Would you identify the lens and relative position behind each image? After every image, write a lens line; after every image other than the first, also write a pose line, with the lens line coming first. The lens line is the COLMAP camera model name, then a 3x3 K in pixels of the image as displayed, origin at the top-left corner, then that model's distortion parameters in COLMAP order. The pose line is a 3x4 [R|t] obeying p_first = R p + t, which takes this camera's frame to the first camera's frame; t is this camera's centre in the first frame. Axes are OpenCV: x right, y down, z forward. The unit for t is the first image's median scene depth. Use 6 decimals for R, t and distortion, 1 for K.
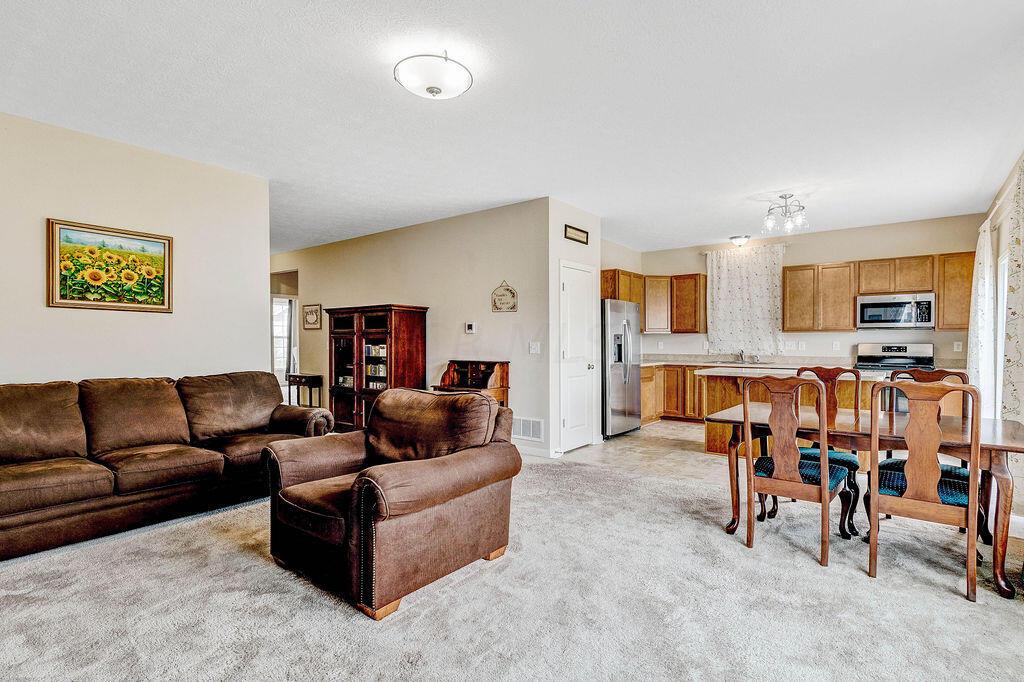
lens RADIAL K [[491.6, 0, 580.6], [0, 491.6, 356.7], [0, 0, 1]] dist [0.000522, -0.001144]
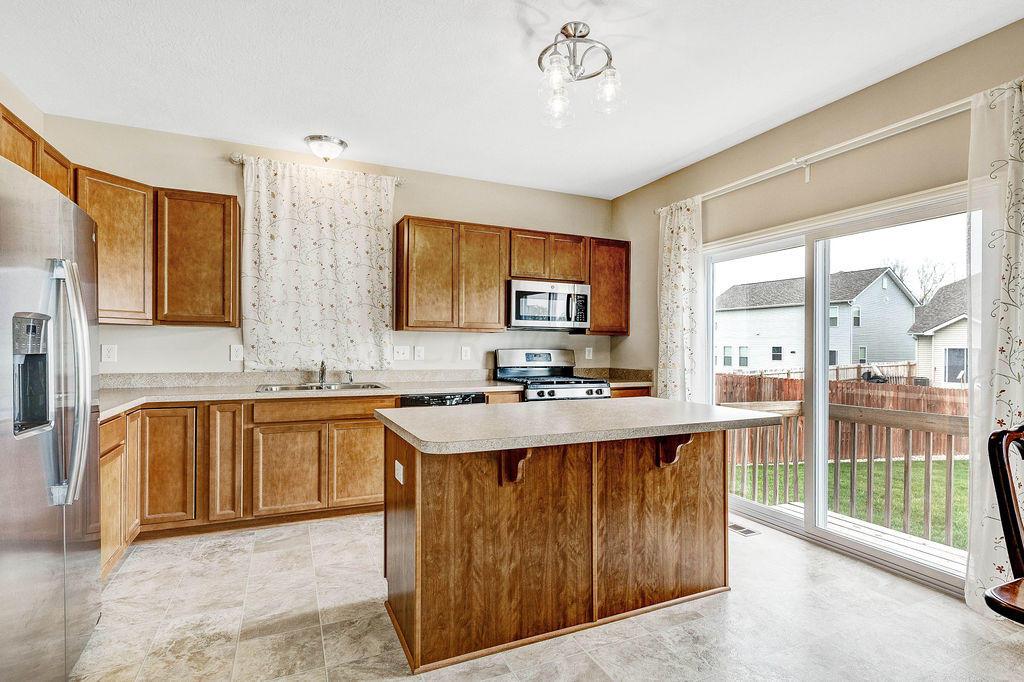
lens RADIAL K [[491.6, 0, 484.8], [0, 491.6, 338.4], [0, 0, 1]] dist [0.000522, -0.001144]
pose [[0.551861, 0.015231, 0.833797, -0.014096], [0.014986, 0.999491, -0.028176, -0.025759], [-0.833802, 0.028045, 0.551351, 0.700395]]
